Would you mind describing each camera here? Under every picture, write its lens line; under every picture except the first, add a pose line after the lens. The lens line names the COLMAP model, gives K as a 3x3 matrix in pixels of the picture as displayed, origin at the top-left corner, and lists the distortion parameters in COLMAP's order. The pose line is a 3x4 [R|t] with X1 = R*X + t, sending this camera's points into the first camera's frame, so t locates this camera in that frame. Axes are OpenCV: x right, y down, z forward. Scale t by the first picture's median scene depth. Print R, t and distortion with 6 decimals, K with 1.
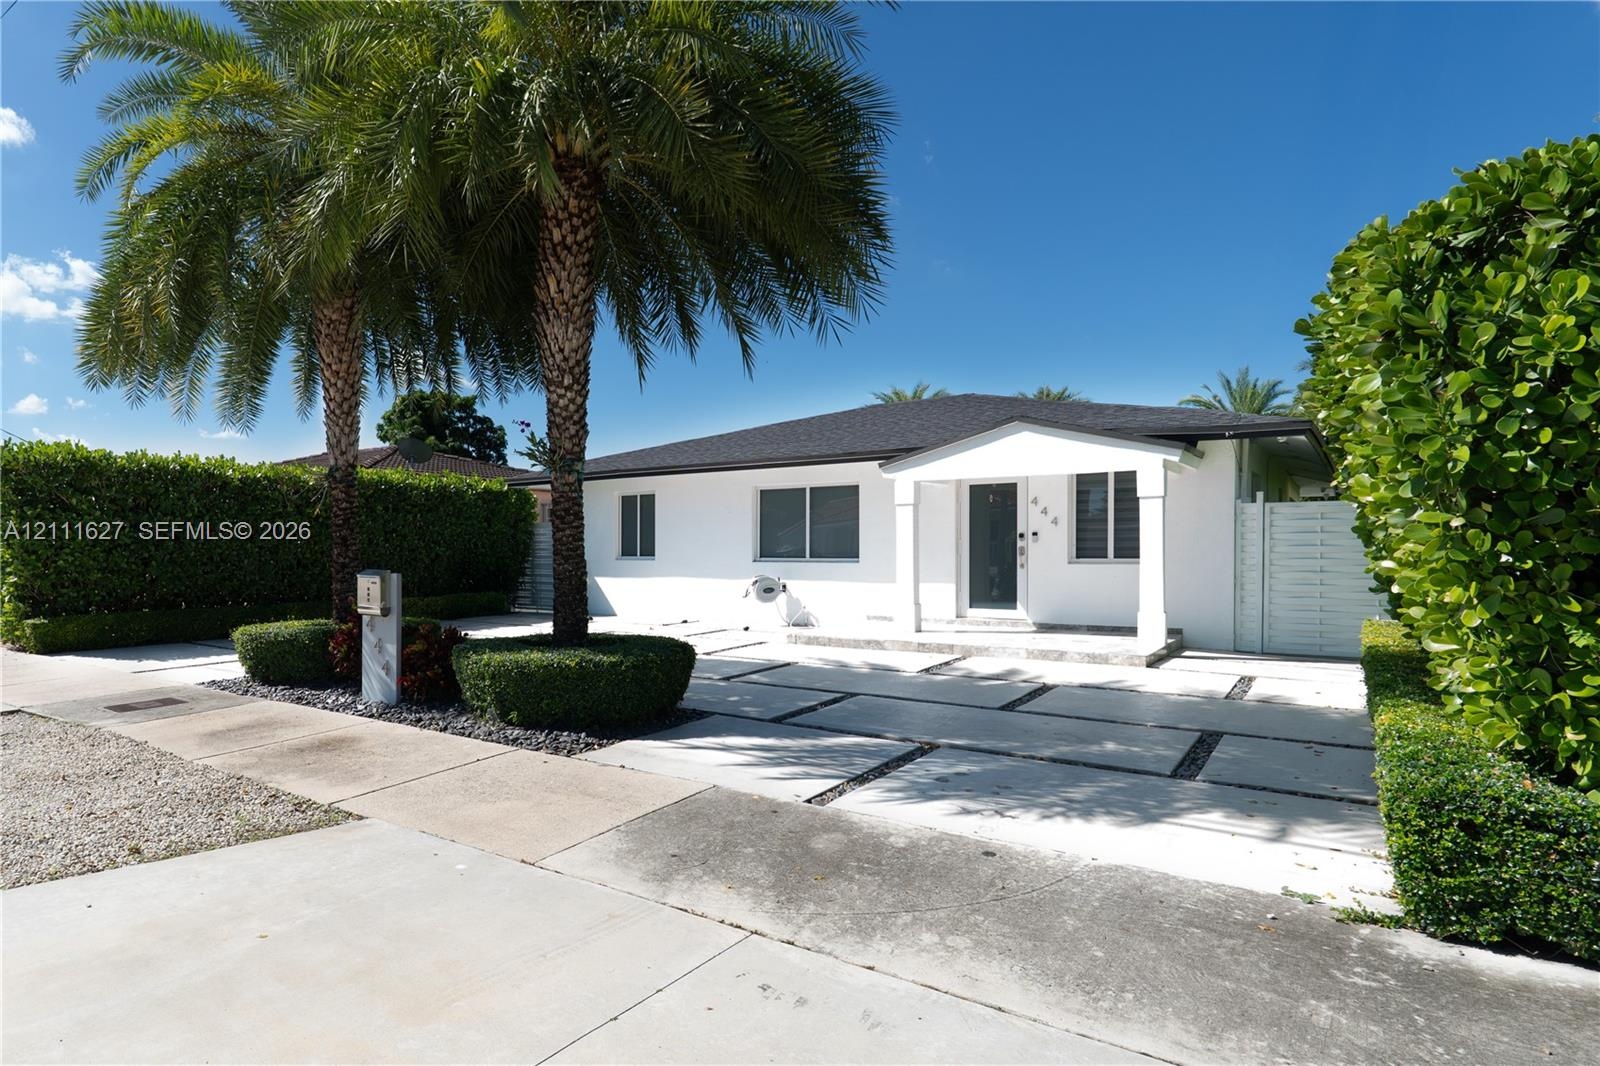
lens RADIAL K [[733.0, 0, 841.7], [0, 733.0, 558.2], [0, 0, 1]] dist [-0.014925, -0.000208]
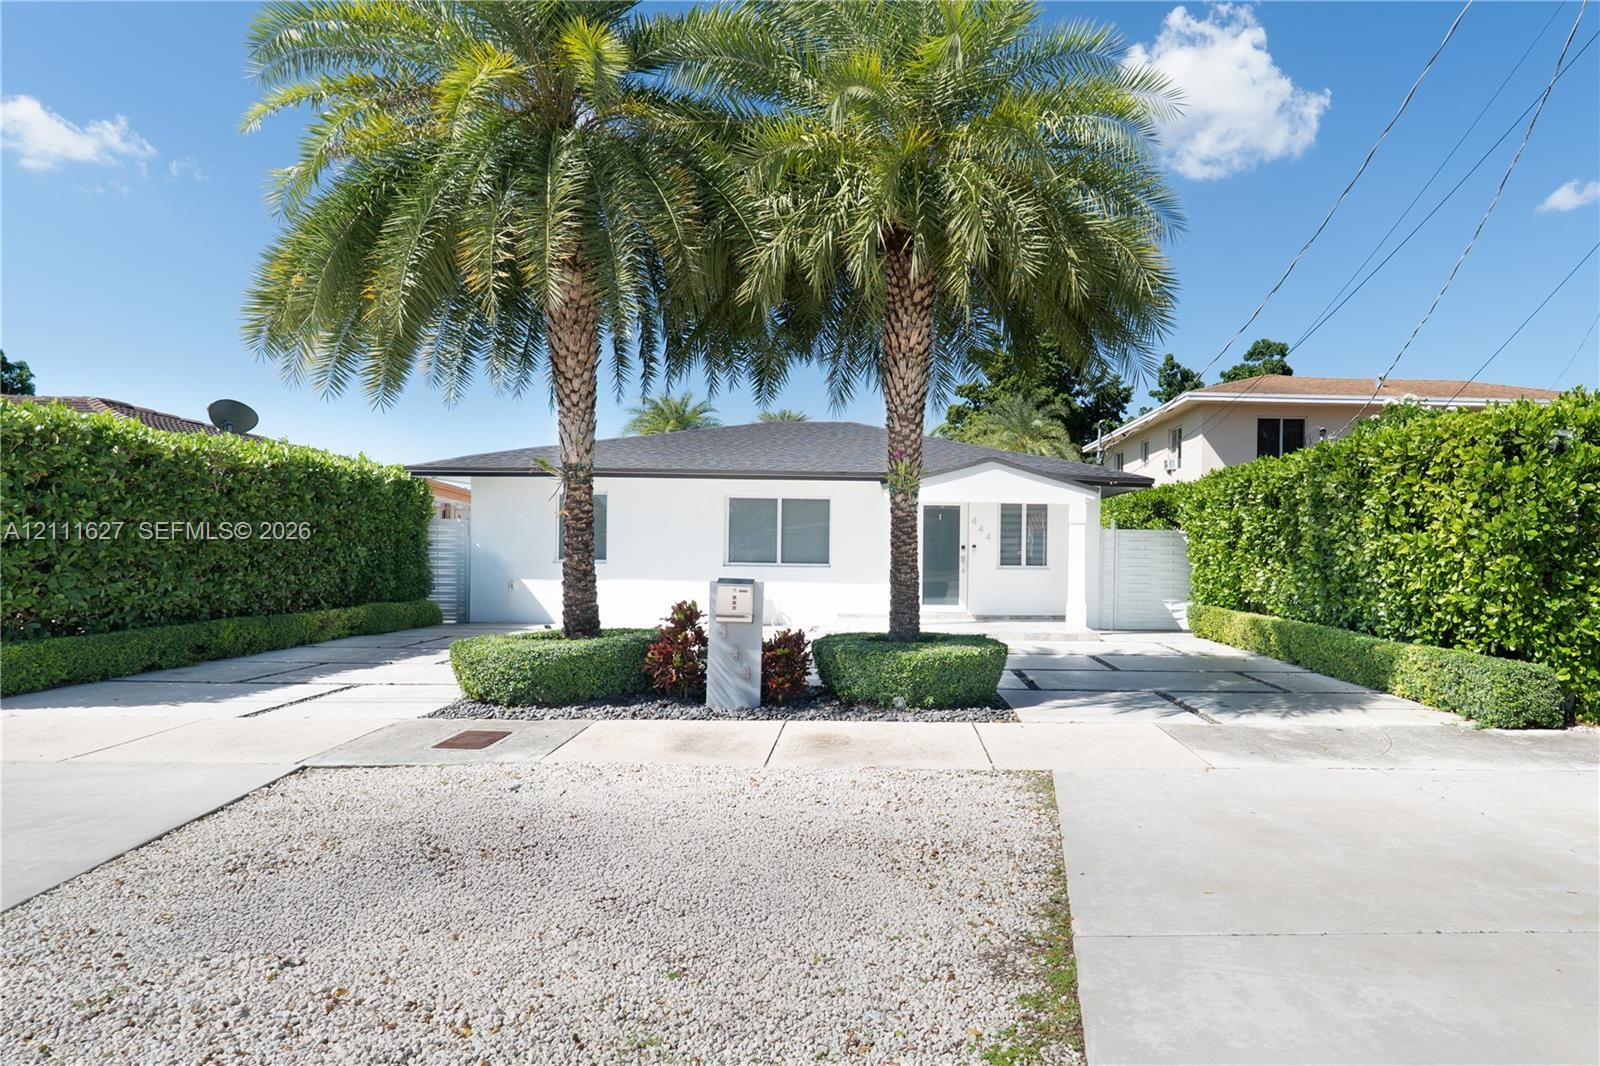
lens RADIAL K [[733.0, 0, 841.7], [0, 733.0, 558.2], [0, 0, 1]] dist [-0.014925, -0.000208]
pose [[0.849489, 0.007811, 0.527549, -0.625747], [-0.009758, 0.999952, 0.000906, -0.010982], [-0.527517, -0.005918, 0.849524, 0.022645]]
